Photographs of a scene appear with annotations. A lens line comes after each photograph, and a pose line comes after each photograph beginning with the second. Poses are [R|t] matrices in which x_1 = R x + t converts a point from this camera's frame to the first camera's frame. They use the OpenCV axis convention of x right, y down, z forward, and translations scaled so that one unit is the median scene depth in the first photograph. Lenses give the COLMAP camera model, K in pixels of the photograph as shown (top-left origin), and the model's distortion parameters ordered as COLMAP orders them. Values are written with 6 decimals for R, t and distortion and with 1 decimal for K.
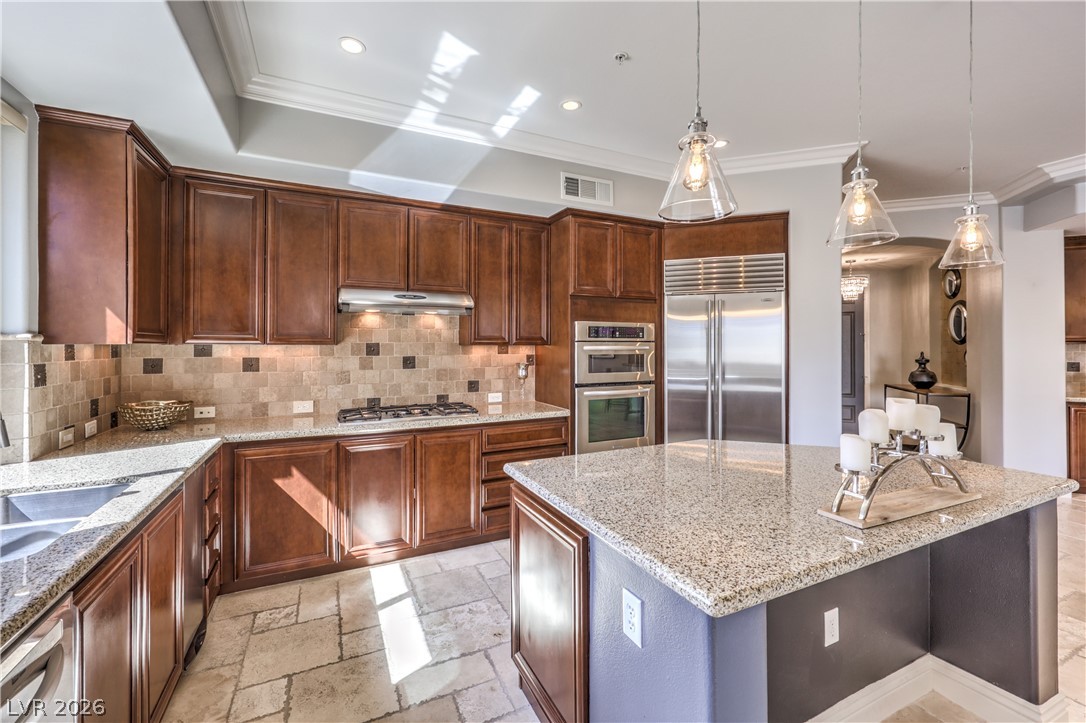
lens RADIAL K [[450.9, 0, 529.8], [0, 450.9, 343.0], [0, 0, 1]] dist [-0.000806, 0.000418]
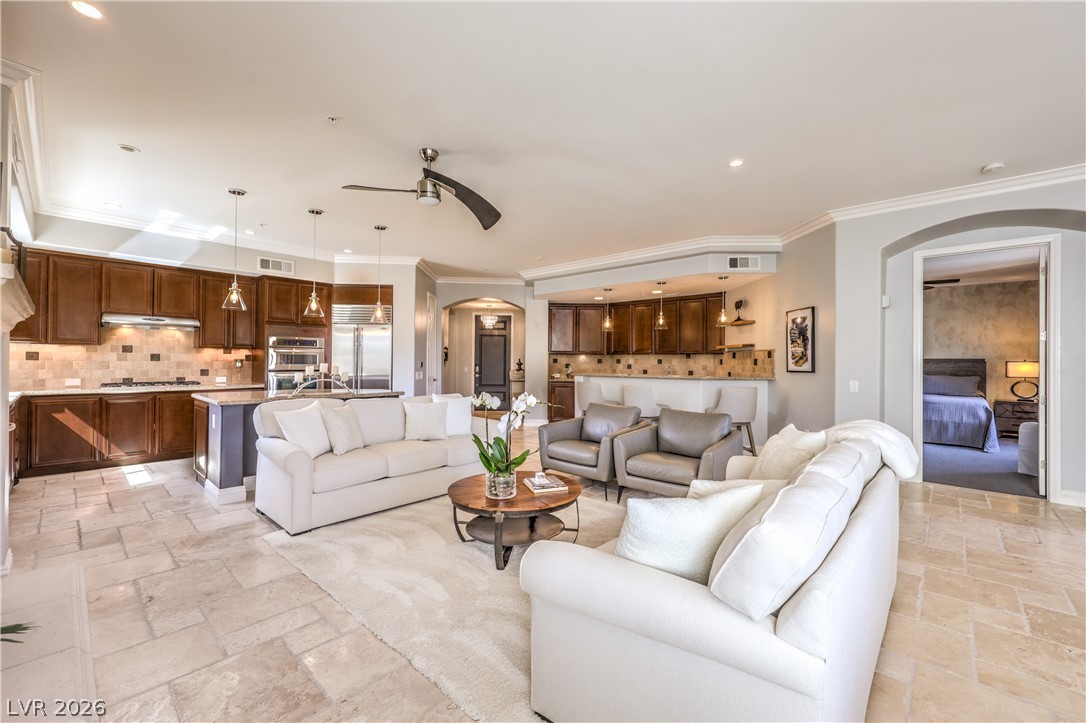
lens RADIAL K [[450.9, 0, 551.2], [0, 450.9, 359.2], [0, 0, 1]] dist [-0.000806, 0.000418]
pose [[0.921809, 0.012862, 0.387432, 0.458927], [-0.017052, 0.999827, 0.007377, 0.012984], [-0.387270, -0.013407, 0.921869, -1.163641]]
